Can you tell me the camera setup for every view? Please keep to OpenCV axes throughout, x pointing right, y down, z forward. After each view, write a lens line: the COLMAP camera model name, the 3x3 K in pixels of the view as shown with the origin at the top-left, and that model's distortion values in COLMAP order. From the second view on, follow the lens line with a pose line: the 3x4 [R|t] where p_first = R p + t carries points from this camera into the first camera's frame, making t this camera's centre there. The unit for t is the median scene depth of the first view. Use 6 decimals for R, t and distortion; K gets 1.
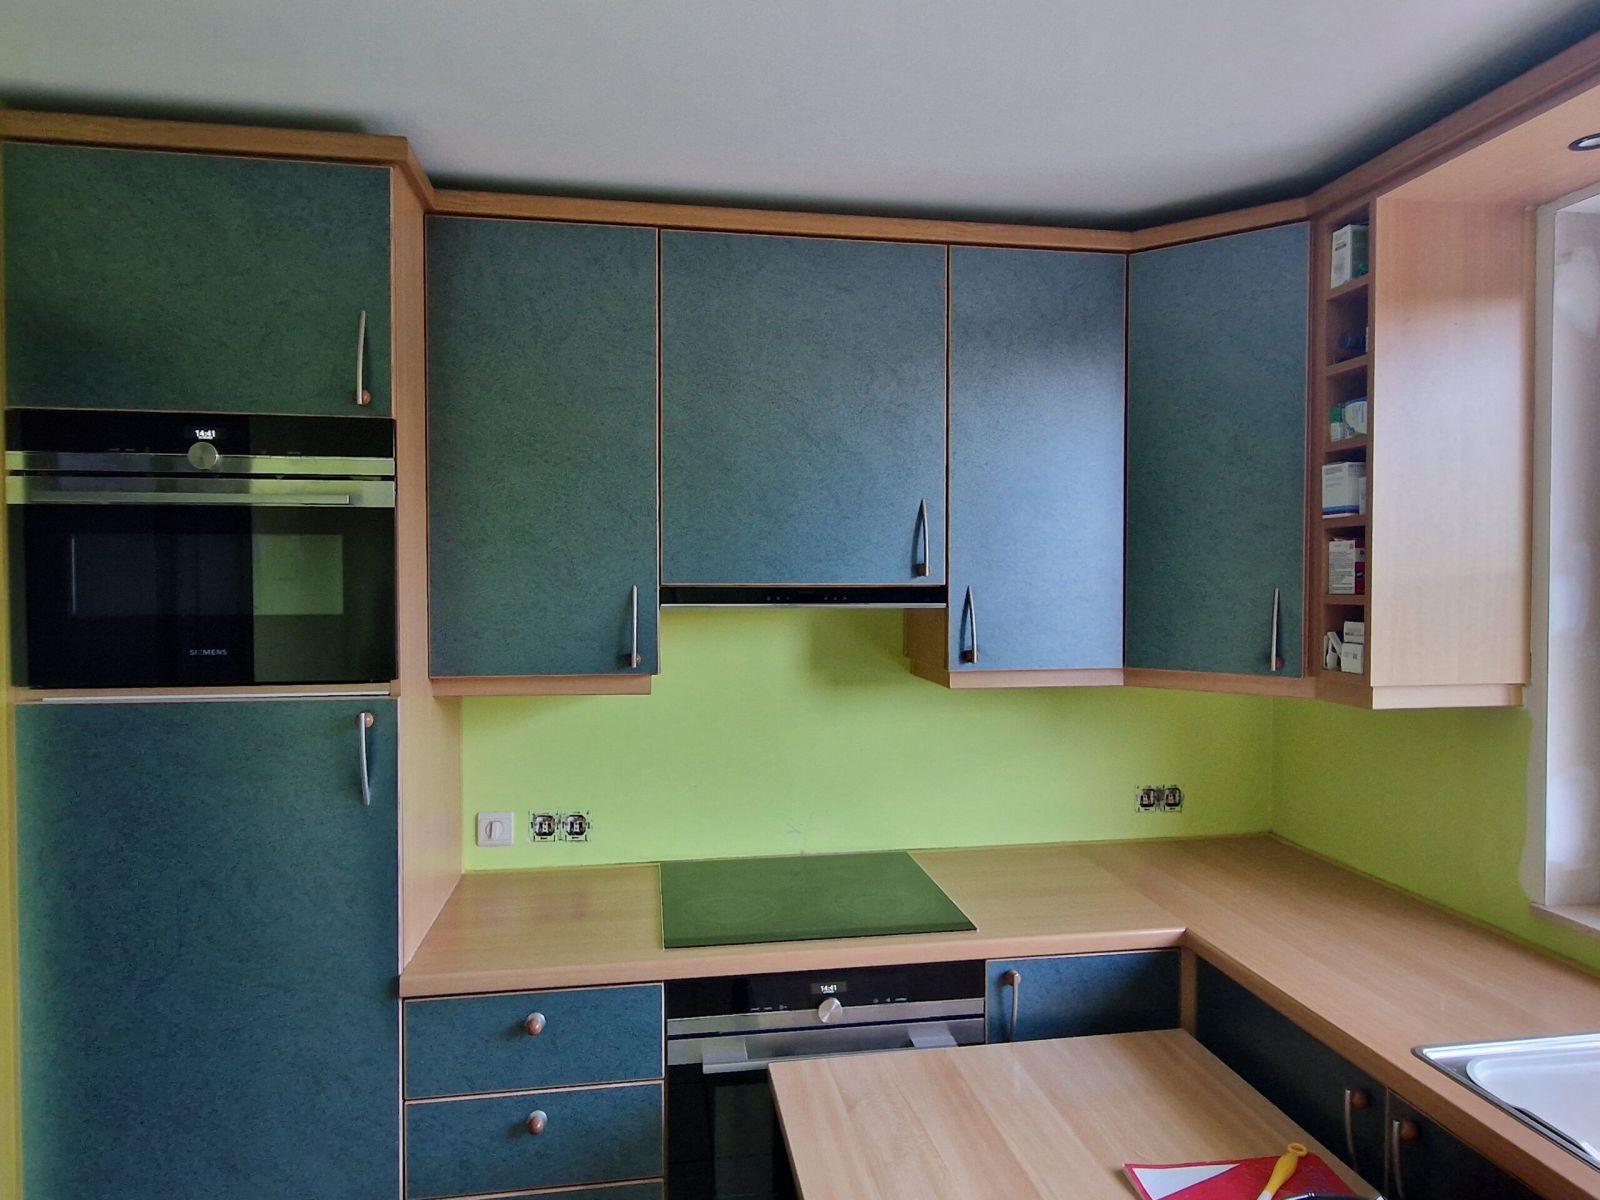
lens RADIAL K [[921.8, 0, 800.0], [0, 921.8, 600.0], [0, 0, 1]] dist [0.005242, 0.000958]
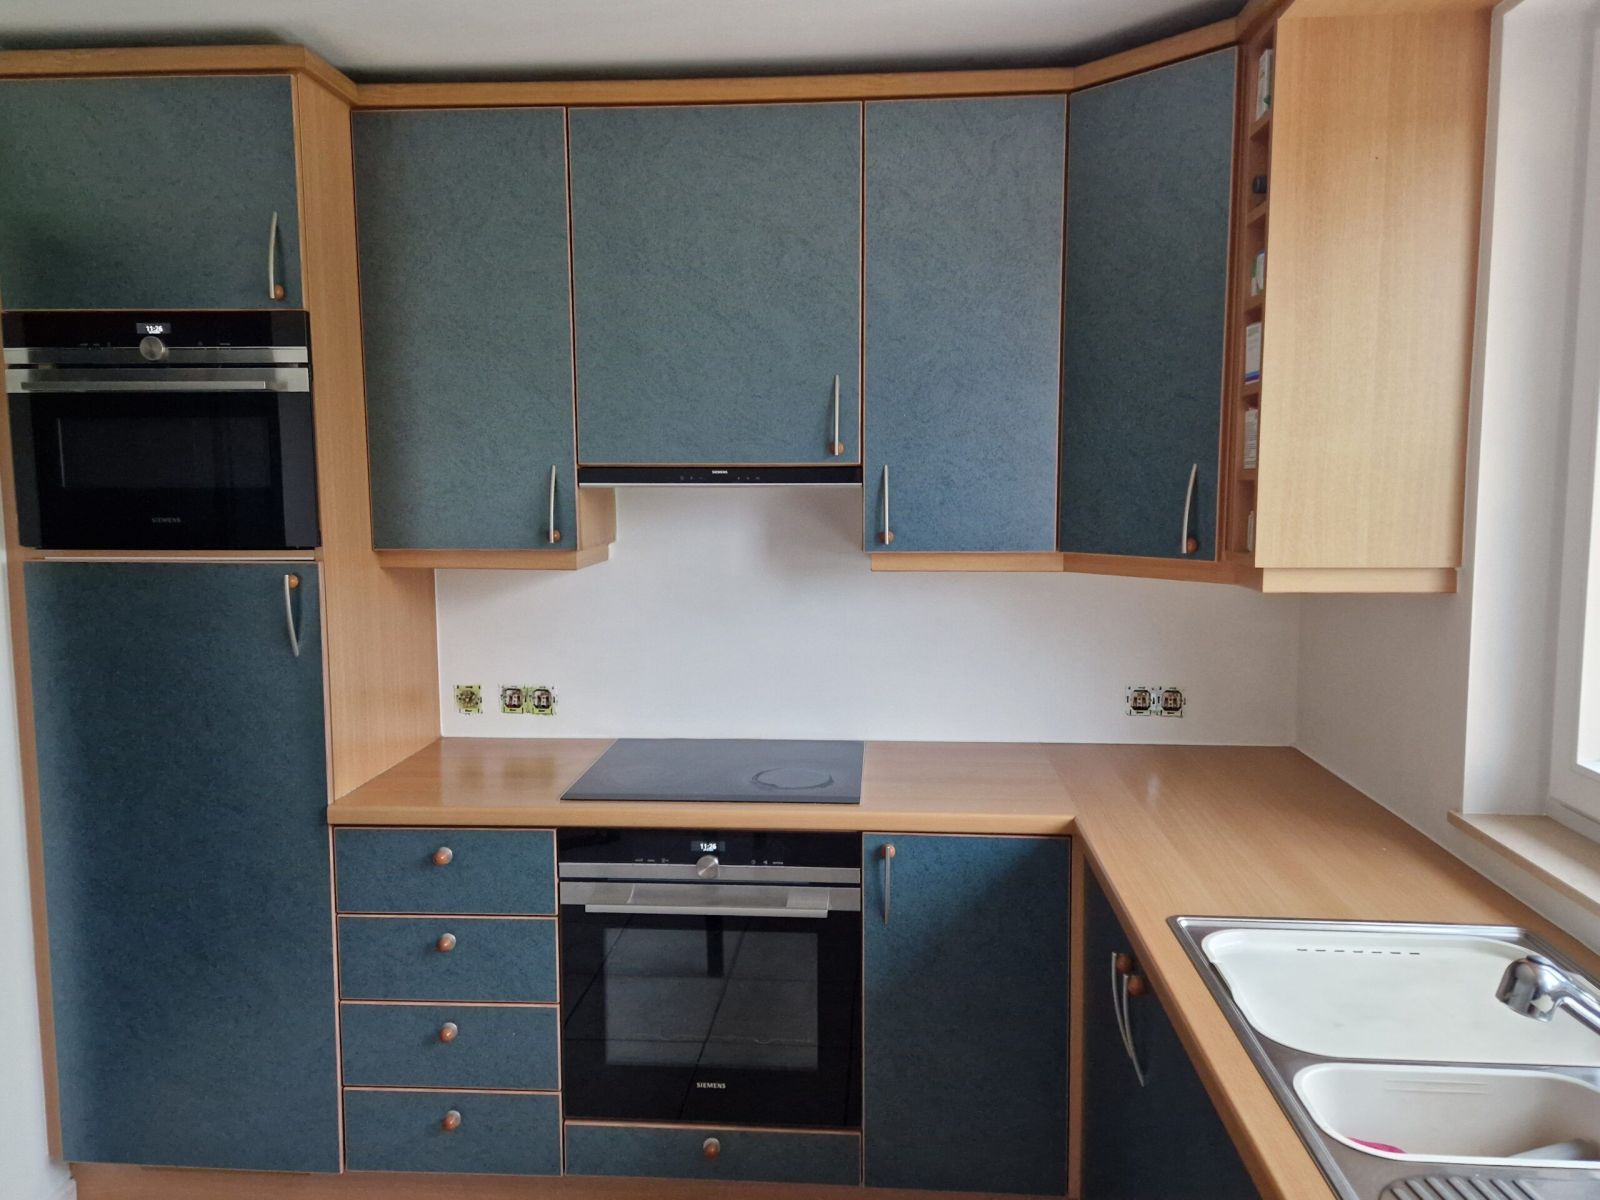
lens RADIAL K [[1100.1, 0, 797.4], [0, 1100.1, 585.0], [0, 0, 1]] dist [0.081220, -0.057803]
pose [[0.976247, 0.018889, -0.215838, 0.399324], [-0.002296, 0.997038, 0.076871, 0.025042], [0.216651, -0.074549, 0.973399, -0.187311]]
